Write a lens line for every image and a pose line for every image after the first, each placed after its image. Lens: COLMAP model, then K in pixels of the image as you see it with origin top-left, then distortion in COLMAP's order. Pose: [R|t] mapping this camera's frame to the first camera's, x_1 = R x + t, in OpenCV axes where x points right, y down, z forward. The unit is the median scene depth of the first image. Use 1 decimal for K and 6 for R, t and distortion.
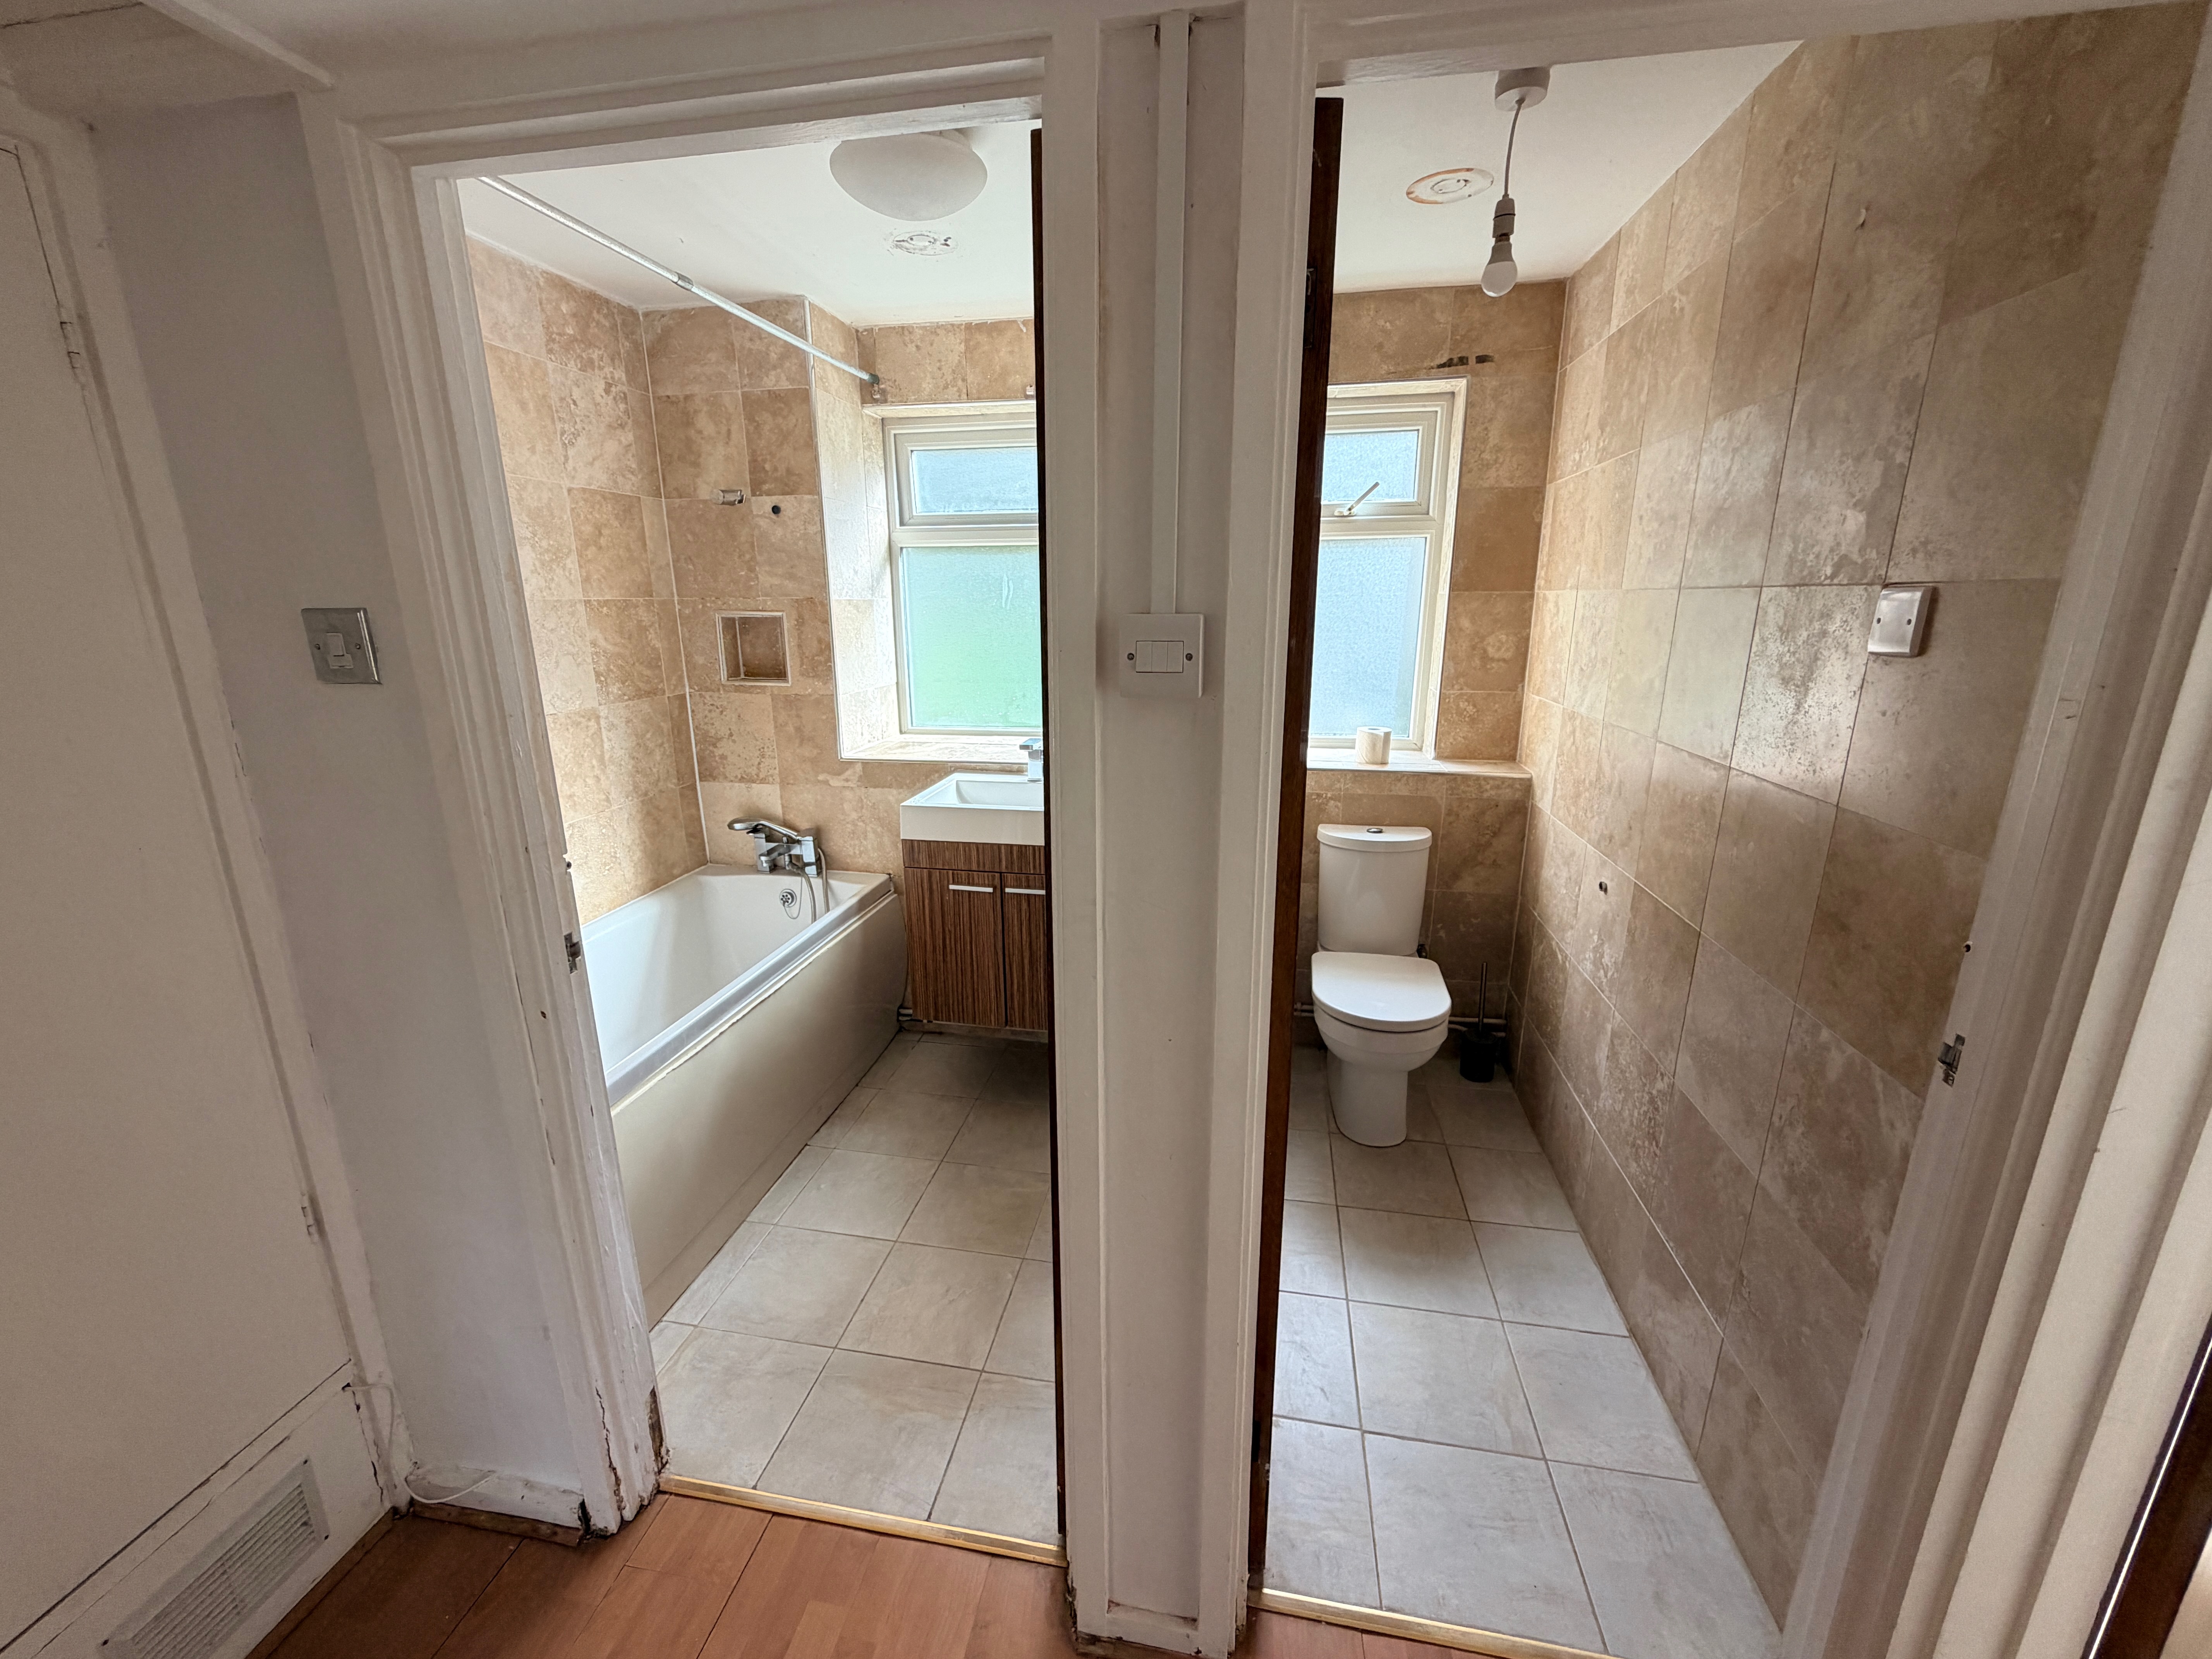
lens RADIAL K [[883.0, 0, 1100.1], [0, 883.0, 832.4], [0, 0, 1]] dist [0.002960, 0.000402]
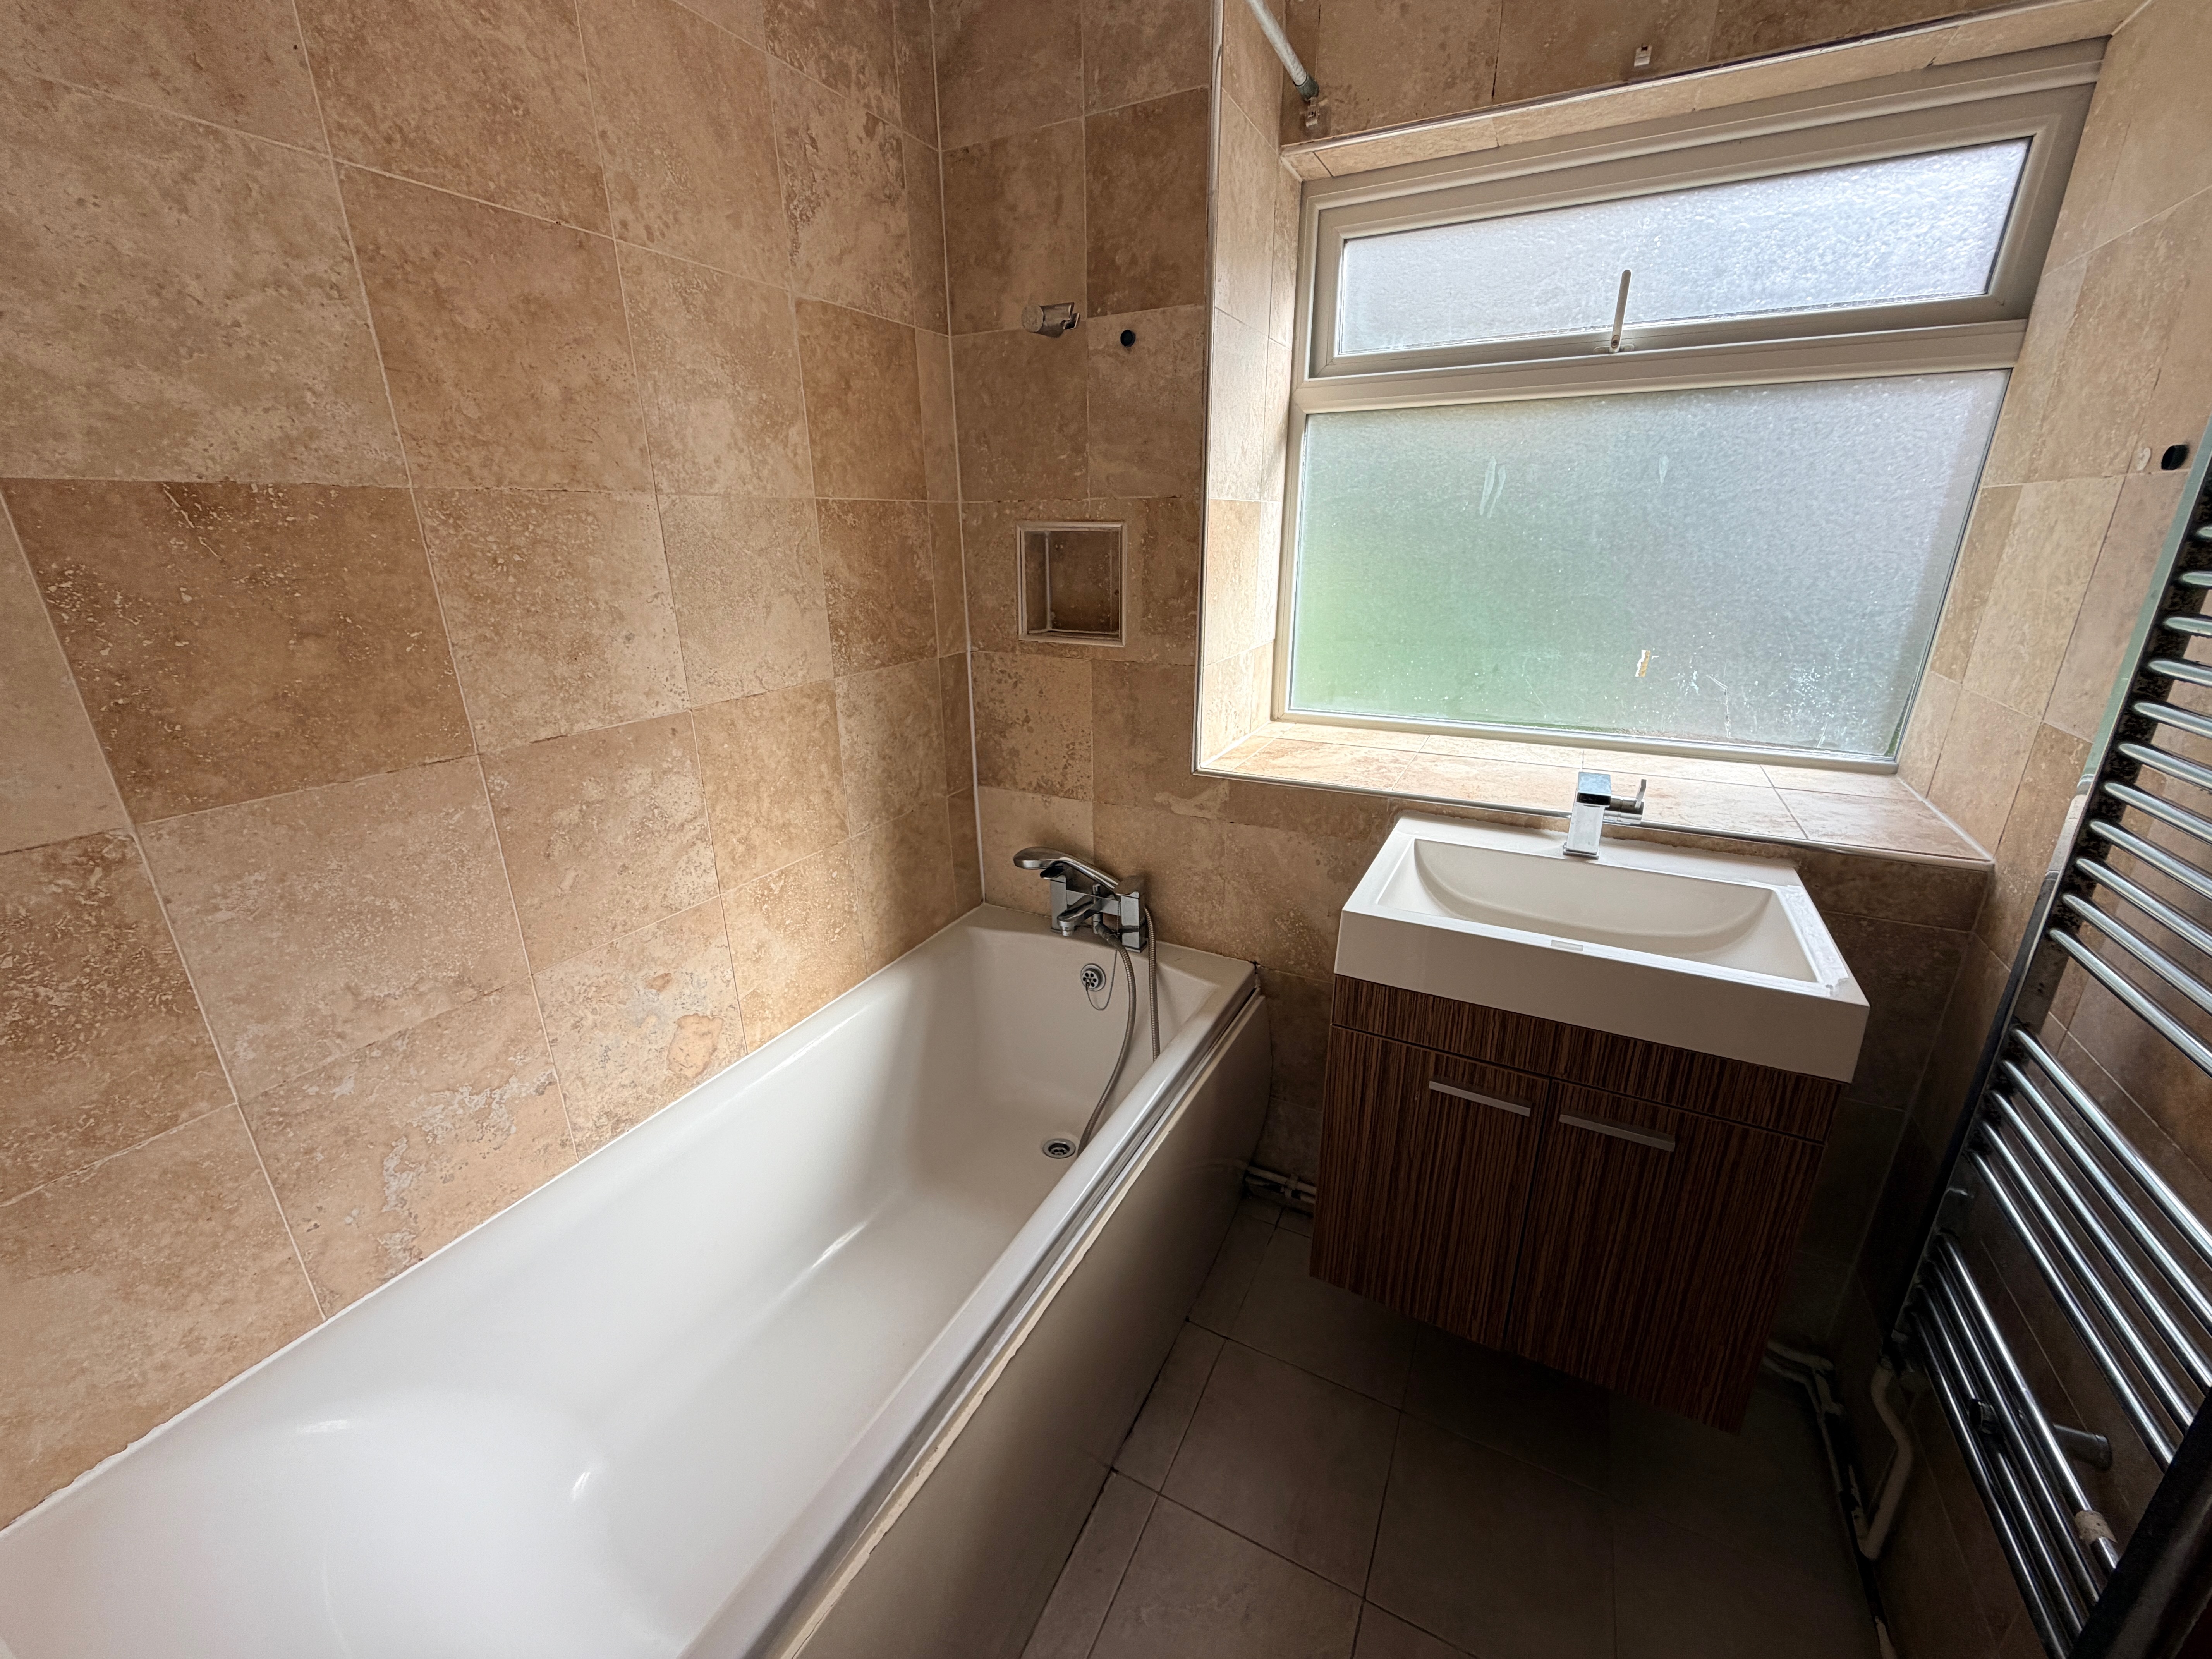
lens RADIAL K [[883.0, 0, 1107.3], [0, 883.0, 827.3], [0, 0, 1]] dist [0.002960, 0.000402]
pose [[0.959045, 0.089321, -0.268800, -0.196050], [-0.069039, 0.994071, 0.084000, -0.097239], [0.274710, -0.062002, 0.959526, 0.425190]]
